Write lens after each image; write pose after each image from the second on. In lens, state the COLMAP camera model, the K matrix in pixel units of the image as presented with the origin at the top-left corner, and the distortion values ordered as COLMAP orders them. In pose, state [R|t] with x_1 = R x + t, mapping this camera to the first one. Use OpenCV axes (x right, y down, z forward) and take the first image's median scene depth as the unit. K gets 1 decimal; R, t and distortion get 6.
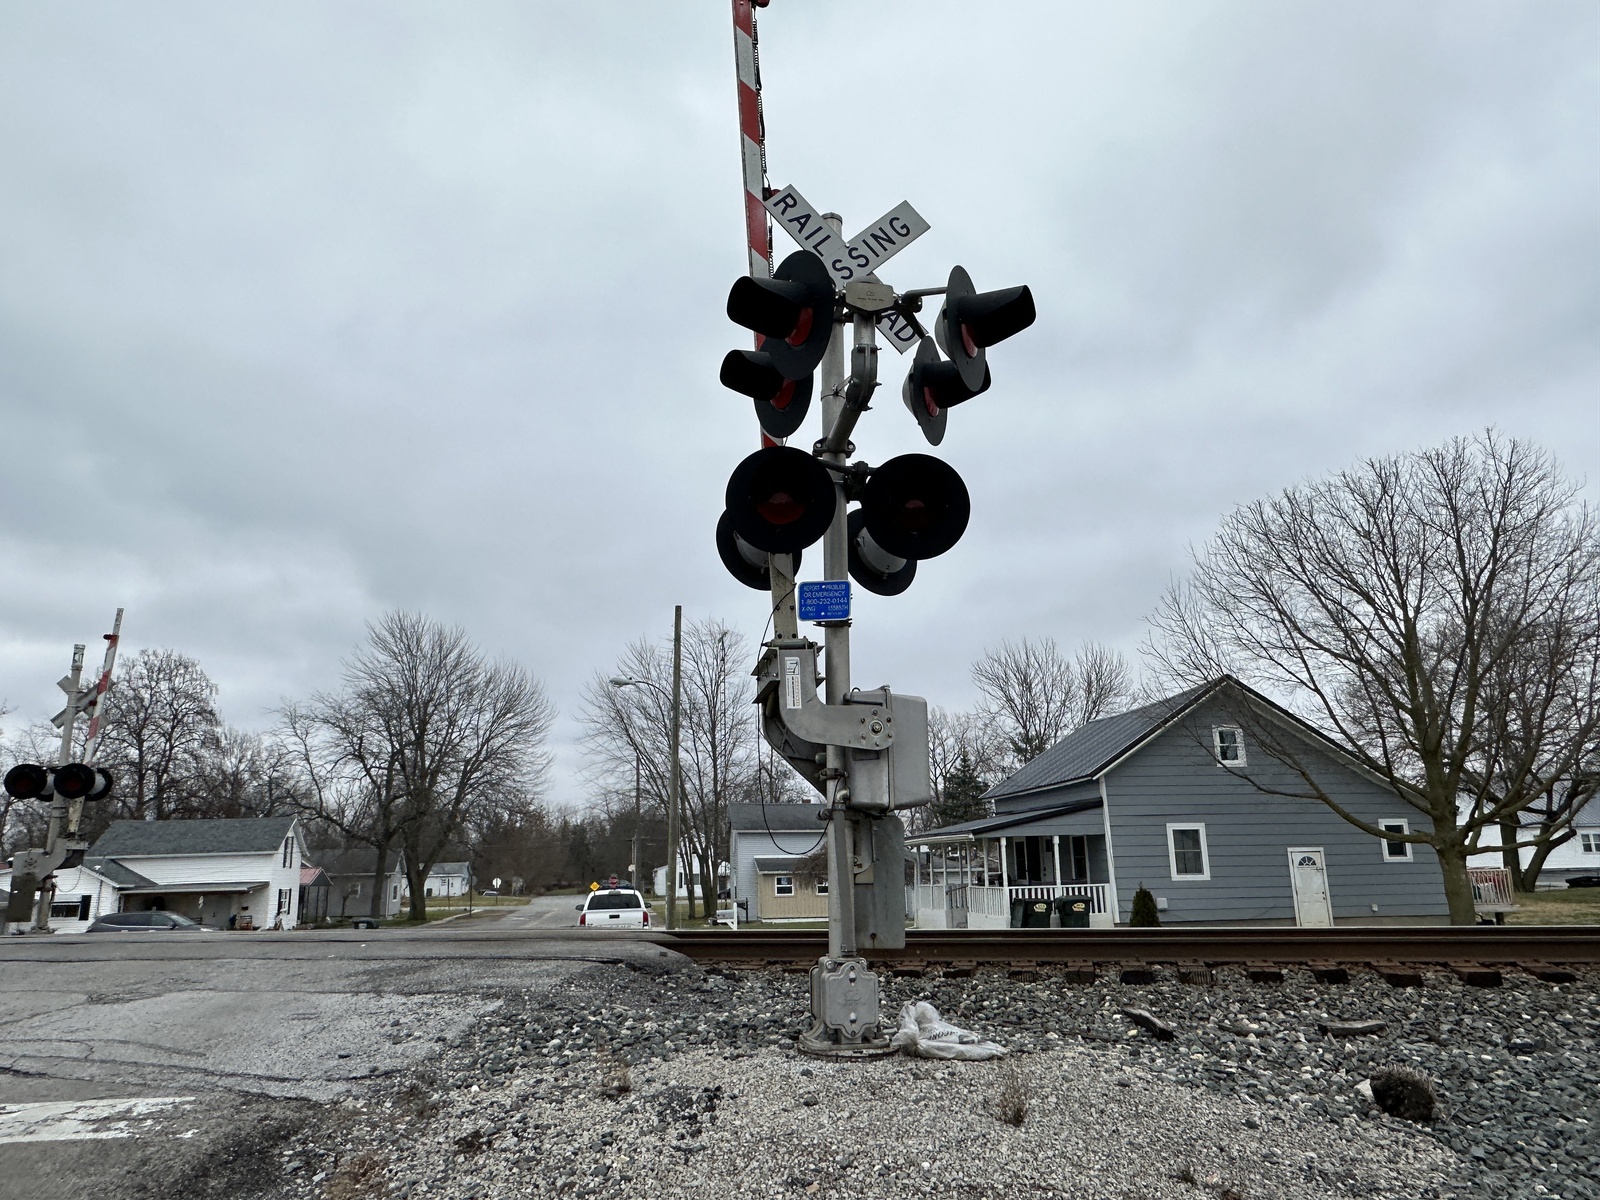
lens RADIAL K [[1076.3, 0, 800.0], [0, 1076.3, 600.0], [0, 0, 1]] dist [-0.002349, -0.000942]
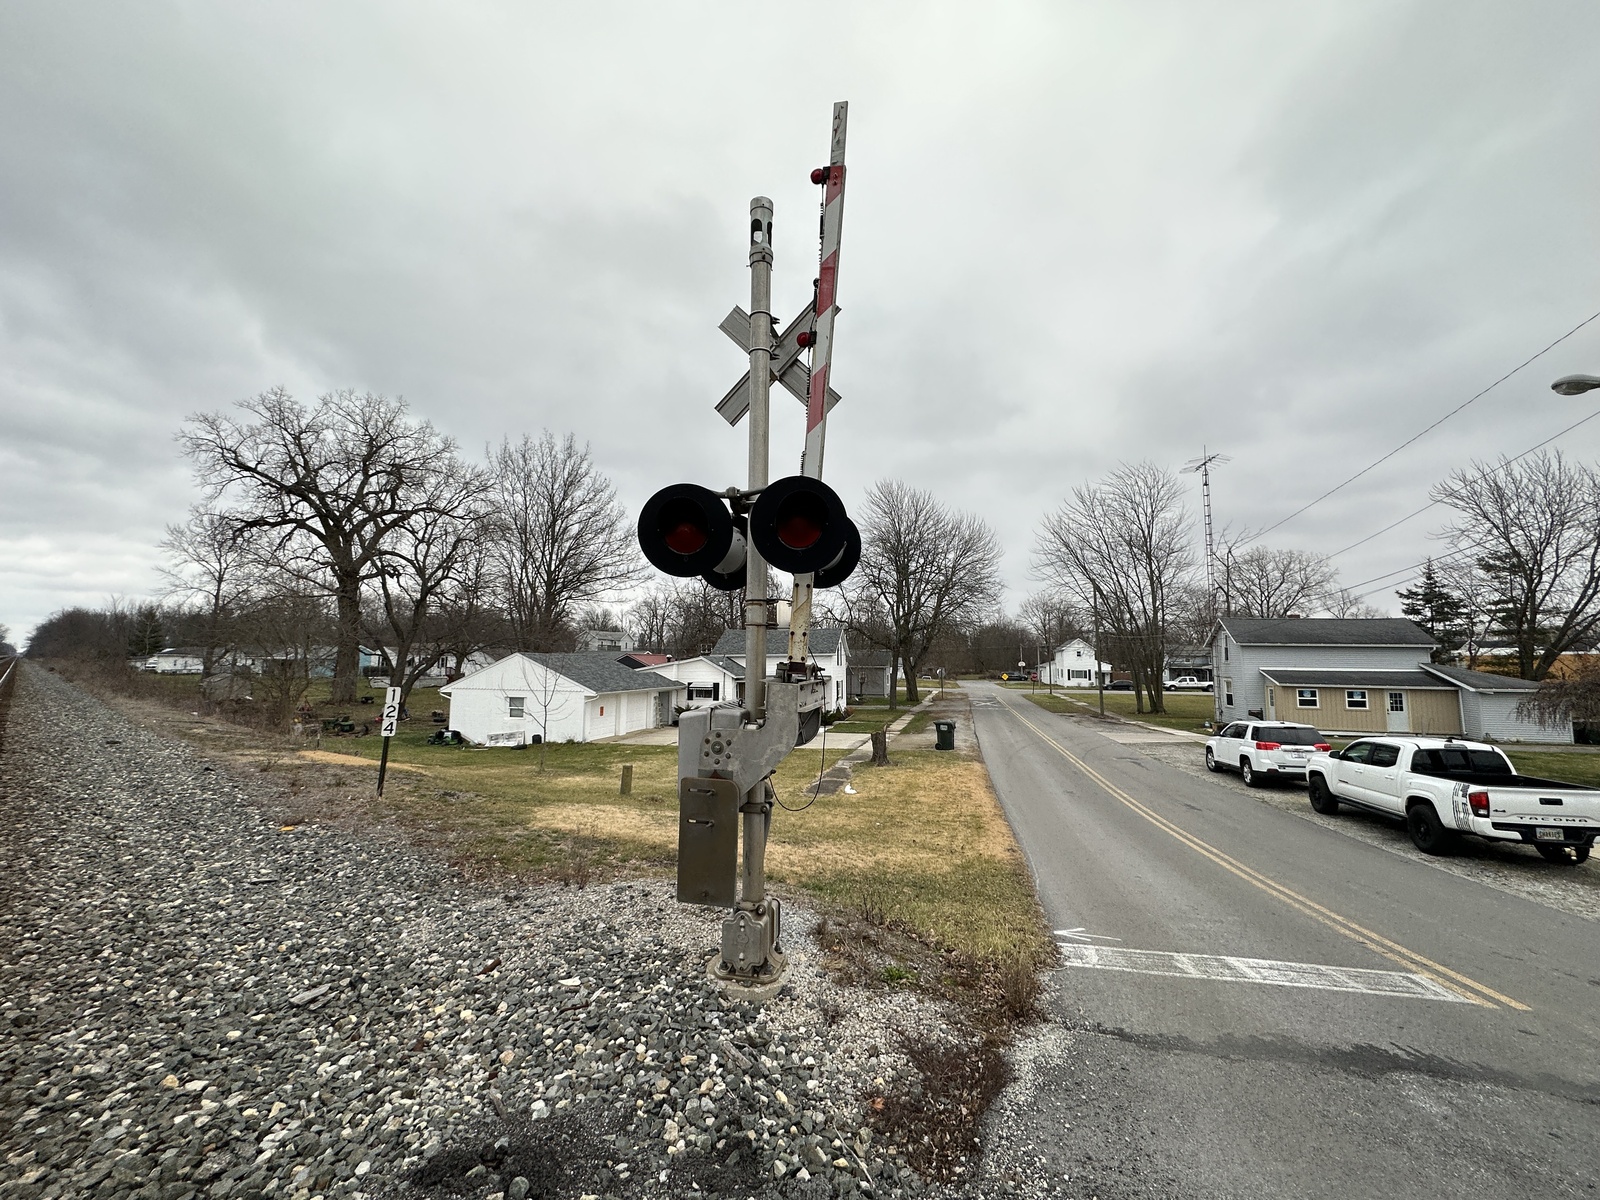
lens RADIAL K [[635.5, 0, 801.8], [0, 635.5, 601.1], [0, 0, 1]] dist [-0.001338, 0.000079]
pose [[0.916231, -0.009394, -0.400540, -0.378079], [0.071090, 0.987674, 0.139453, 0.105117], [0.394293, -0.156246, 0.905605, 0.516073]]
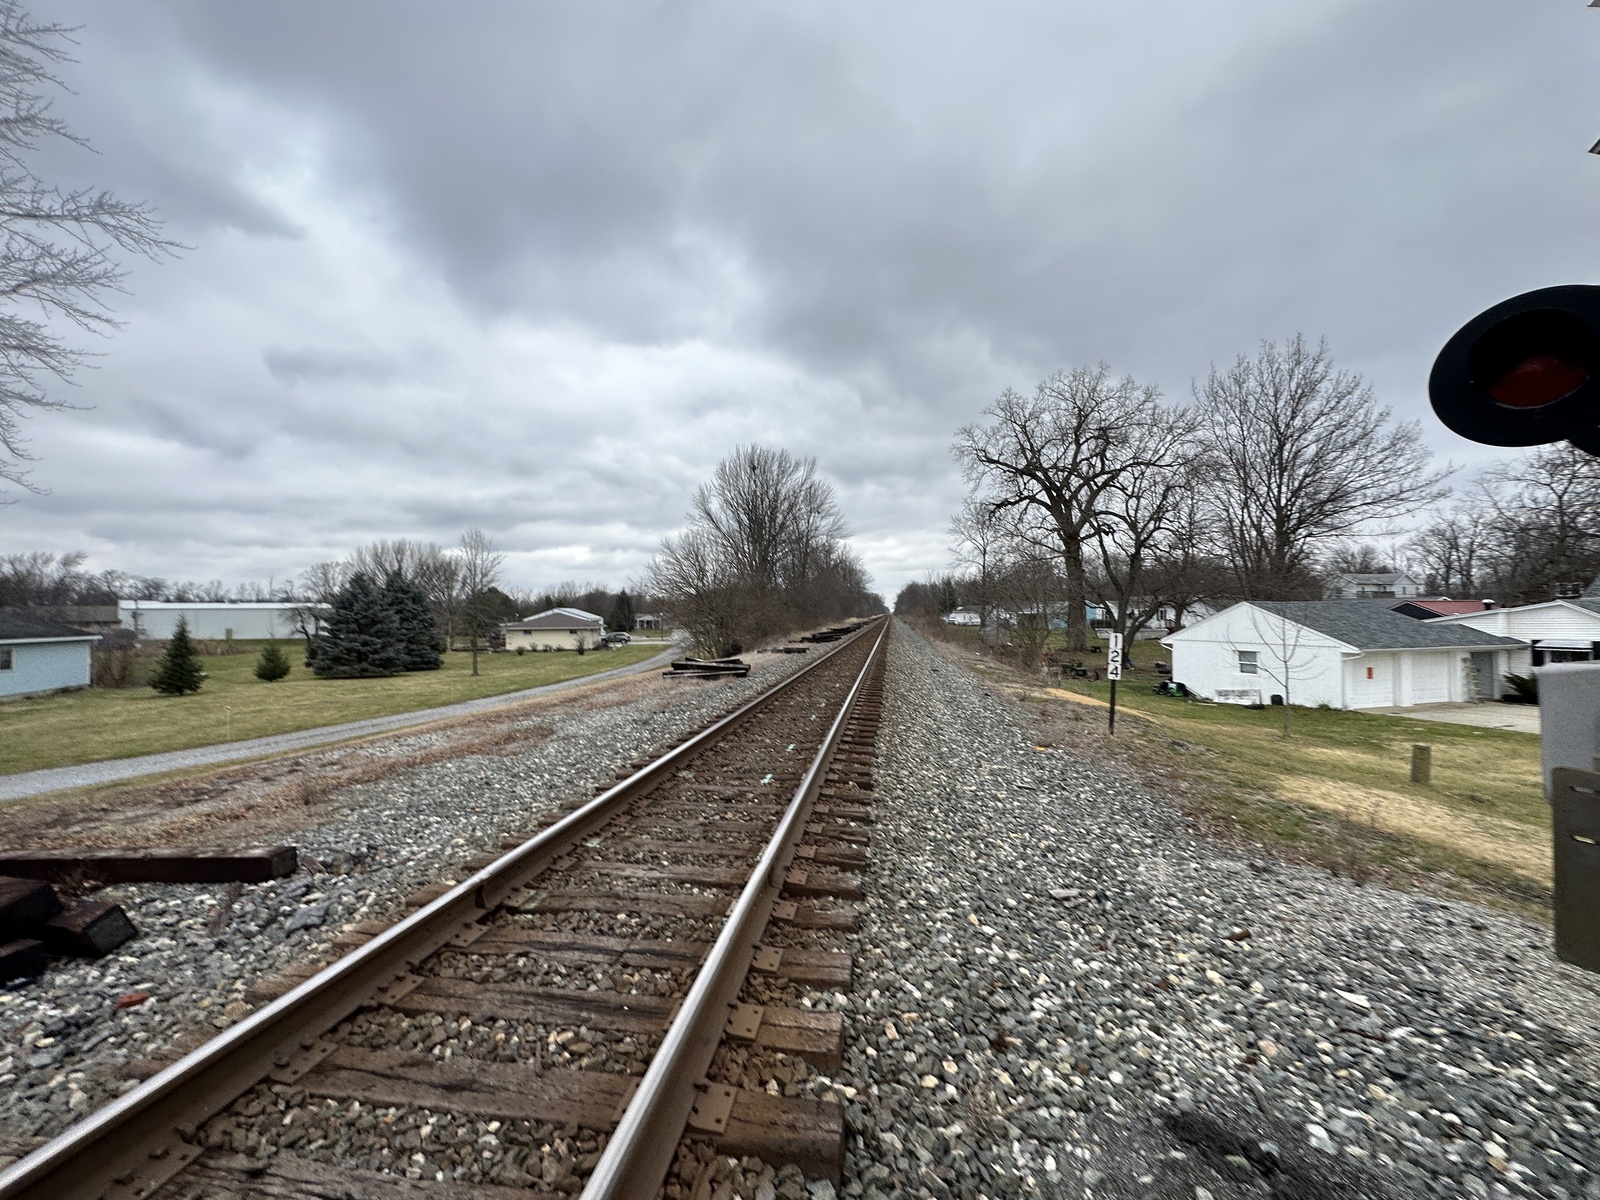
lens RADIAL K [[635.5, 0, 801.8], [0, 635.5, 601.1], [0, 0, 1]] dist [-0.001338, 0.000079]
pose [[0.131033, -0.000048, -0.991378, -0.386627], [0.244756, 0.969046, 0.032303, 0.111627], [0.960690, -0.246878, 0.126989, 0.522057]]
